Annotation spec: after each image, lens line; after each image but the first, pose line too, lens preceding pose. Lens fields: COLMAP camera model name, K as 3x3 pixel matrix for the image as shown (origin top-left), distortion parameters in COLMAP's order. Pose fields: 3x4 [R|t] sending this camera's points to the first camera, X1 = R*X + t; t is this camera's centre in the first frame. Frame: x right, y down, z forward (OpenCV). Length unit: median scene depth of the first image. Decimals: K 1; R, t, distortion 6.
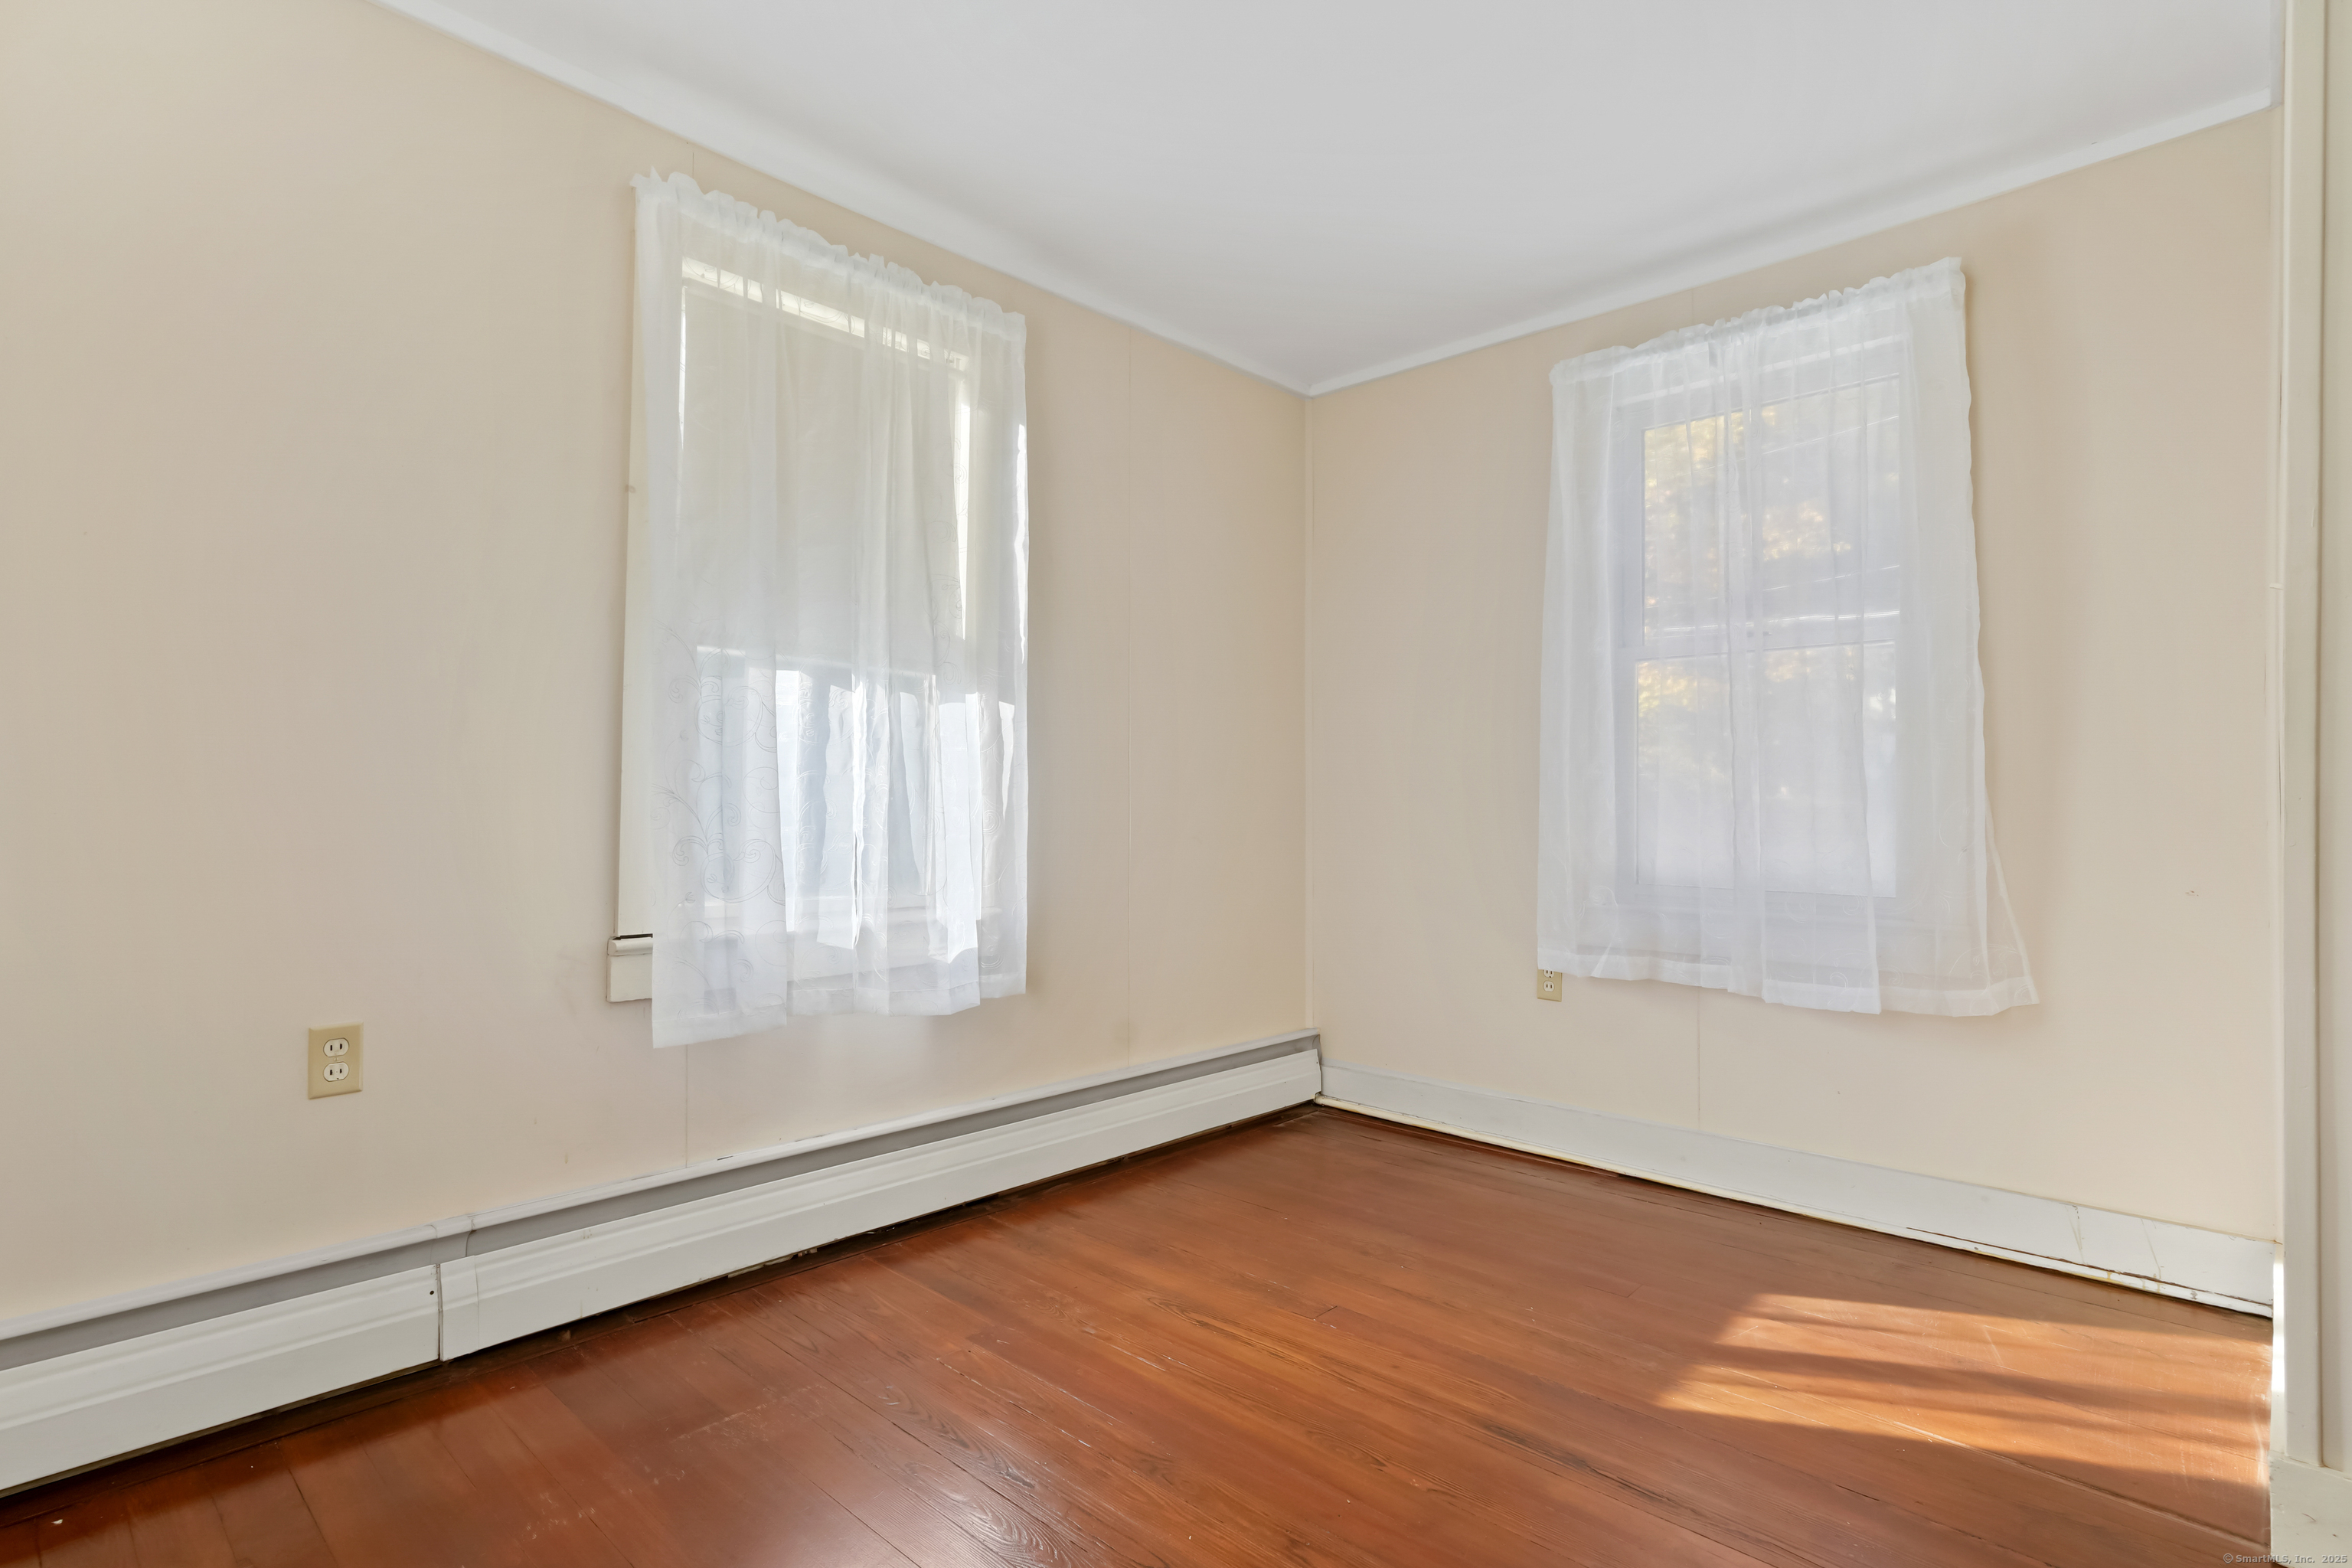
lens RADIAL K [[1171.7, 0, 1181.4], [0, 1171.7, 796.9], [0, 0, 1]] dist [-0.043352, 0.018554]
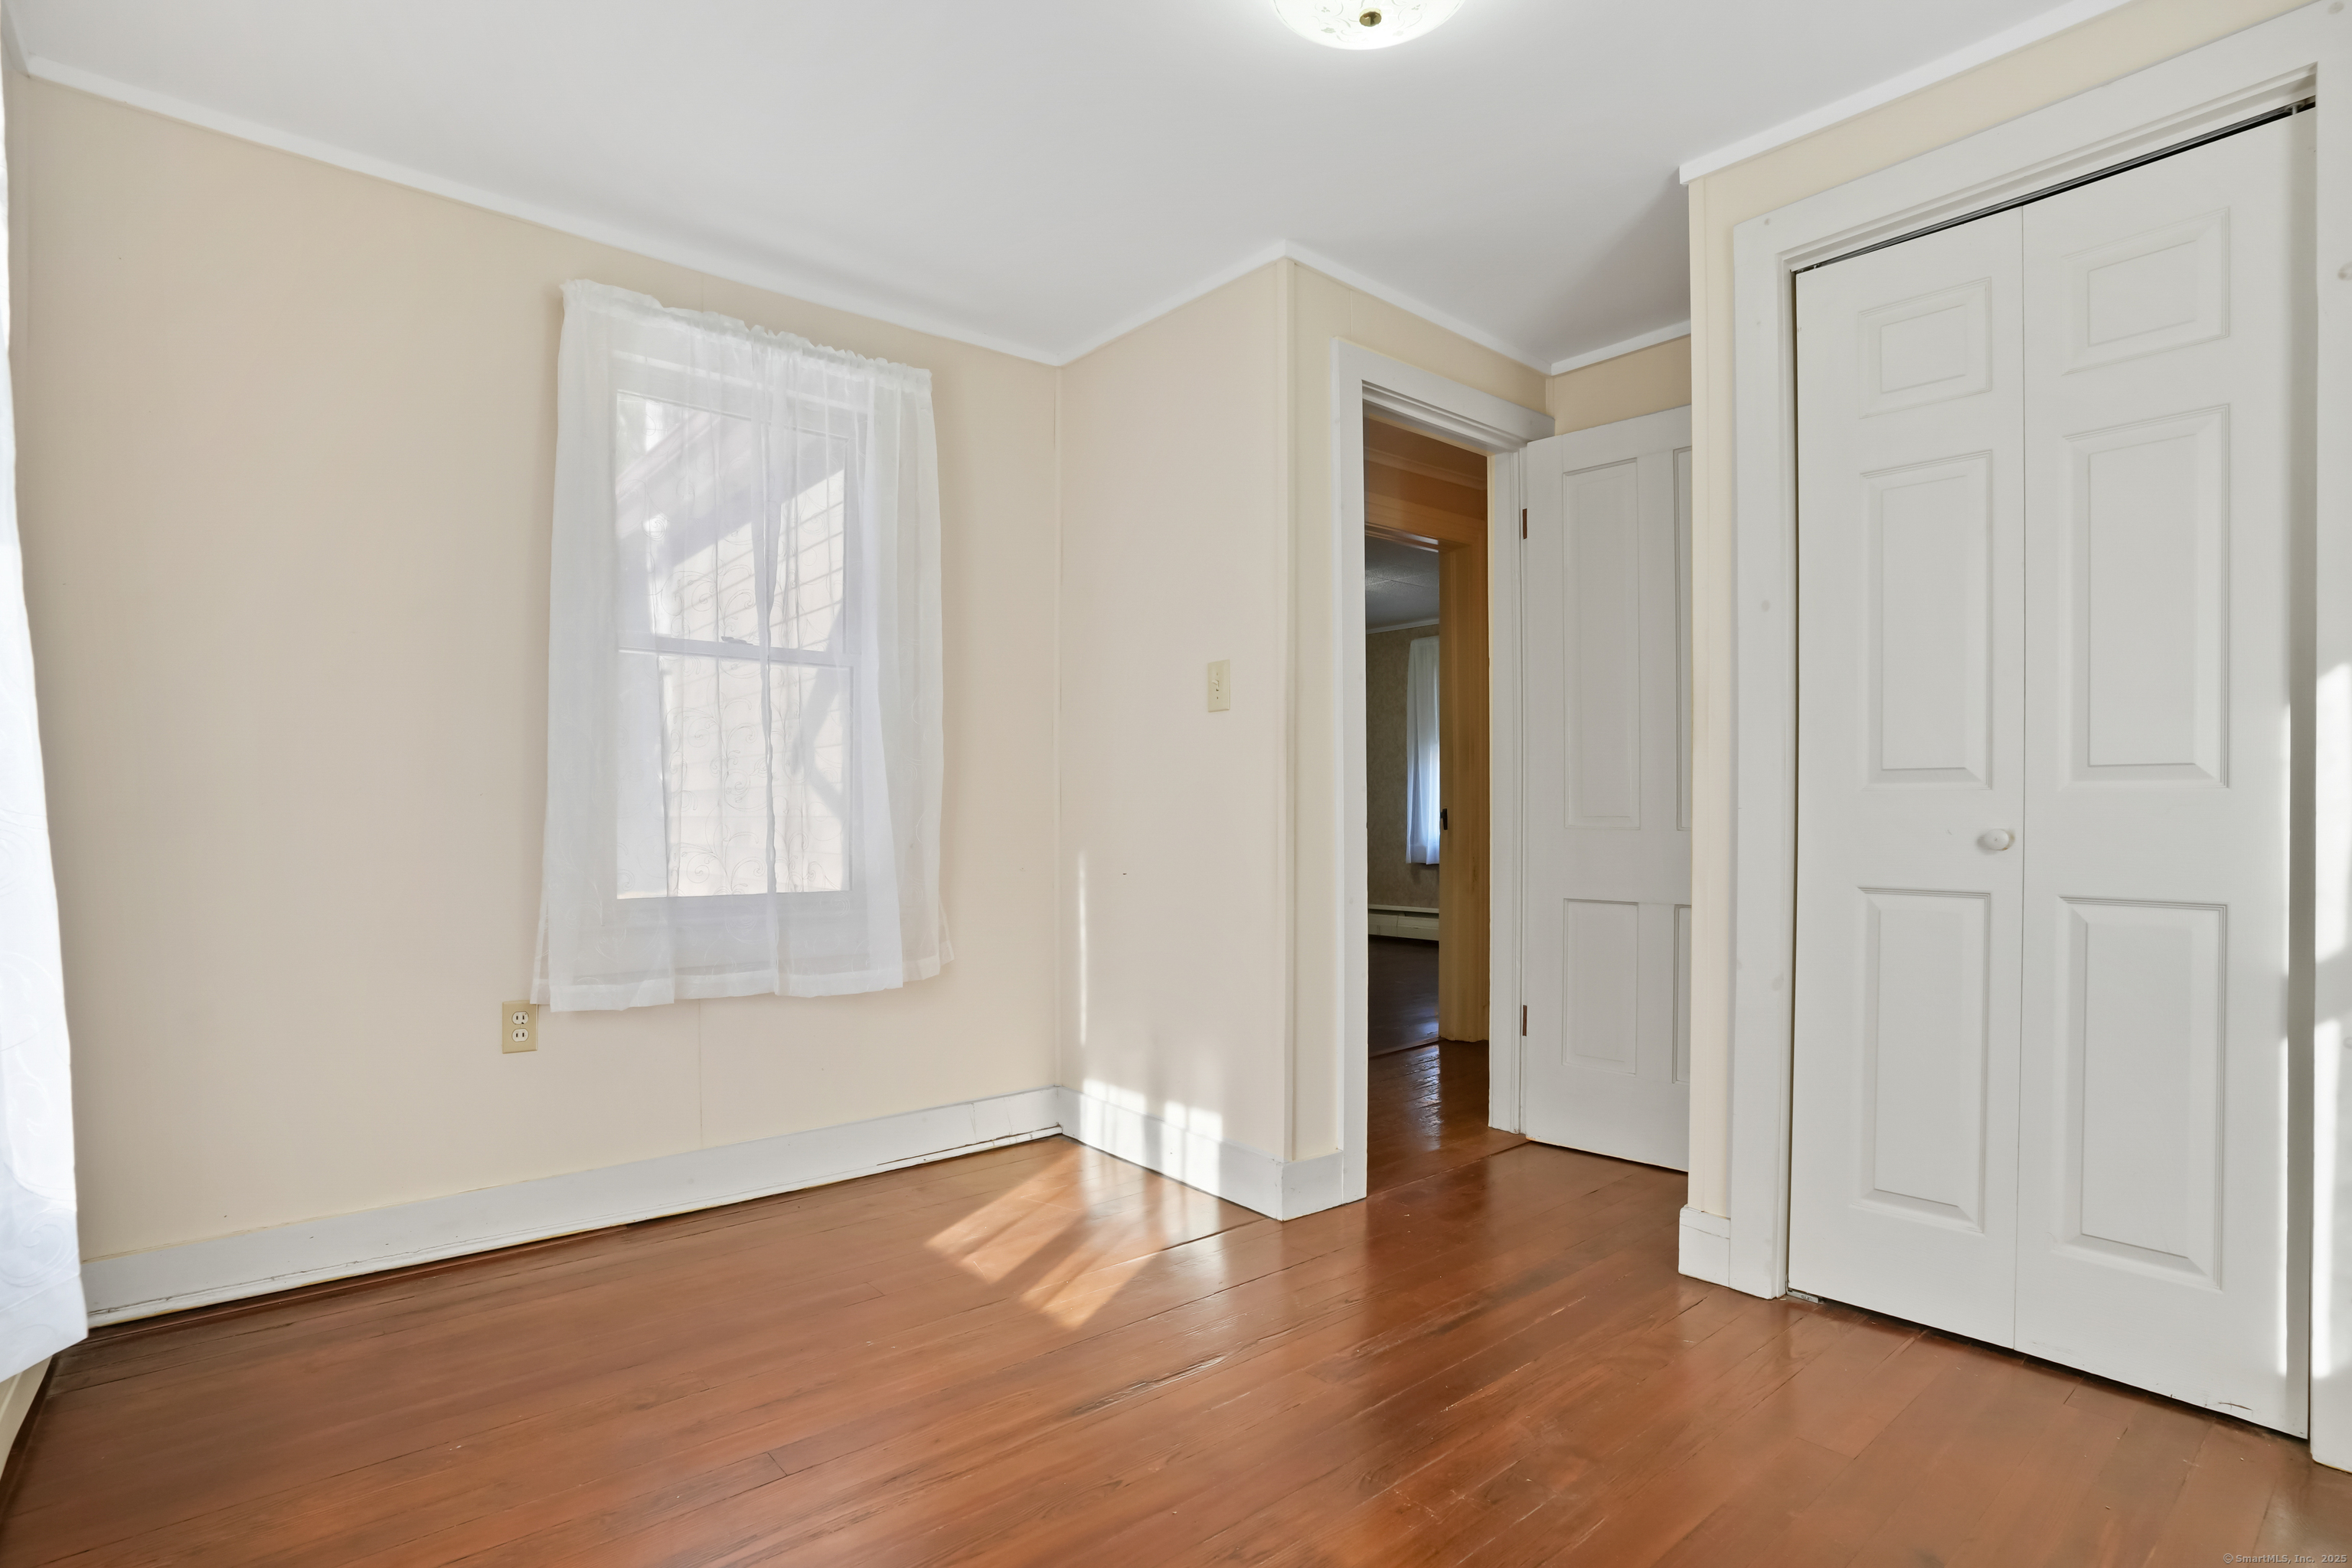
lens RADIAL K [[1171.7, 0, 1183.6], [0, 1171.7, 822.1], [0, 0, 1]] dist [-0.043352, 0.018554]
pose [[0.111789, -0.018513, 0.993560, -0.518164], [-0.008606, 0.999771, 0.019597, -0.006957], [-0.993695, -0.010742, 0.111604, 0.543271]]
